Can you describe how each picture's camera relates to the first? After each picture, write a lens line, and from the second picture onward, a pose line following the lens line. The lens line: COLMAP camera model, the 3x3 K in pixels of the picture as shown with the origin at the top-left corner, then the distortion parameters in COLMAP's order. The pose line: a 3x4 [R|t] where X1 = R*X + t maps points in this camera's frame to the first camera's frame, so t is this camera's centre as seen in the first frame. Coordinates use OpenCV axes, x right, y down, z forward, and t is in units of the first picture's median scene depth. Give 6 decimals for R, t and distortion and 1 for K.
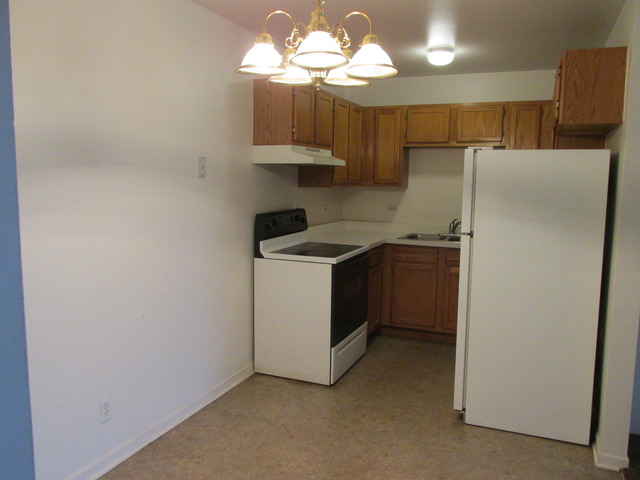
lens RADIAL K [[529.7, 0, 319.9], [0, 529.7, 238.4], [0, 0, 1]] dist [-0.046945, 0.013114]
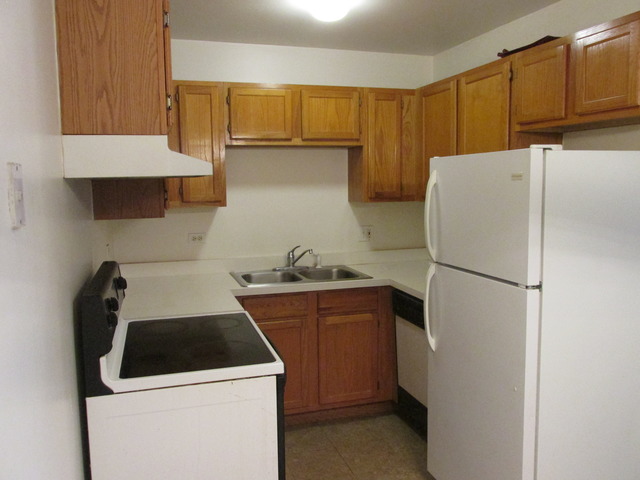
lens RADIAL K [[529.7, 0, 319.3], [0, 529.7, 241.0], [0, 0, 1]] dist [-0.046945, 0.013114]
pose [[0.766012, -0.097557, 0.635380, -0.196714], [0.098060, 0.994583, 0.034489, -0.071316], [-0.635303, 0.035886, 0.771429, 0.456333]]
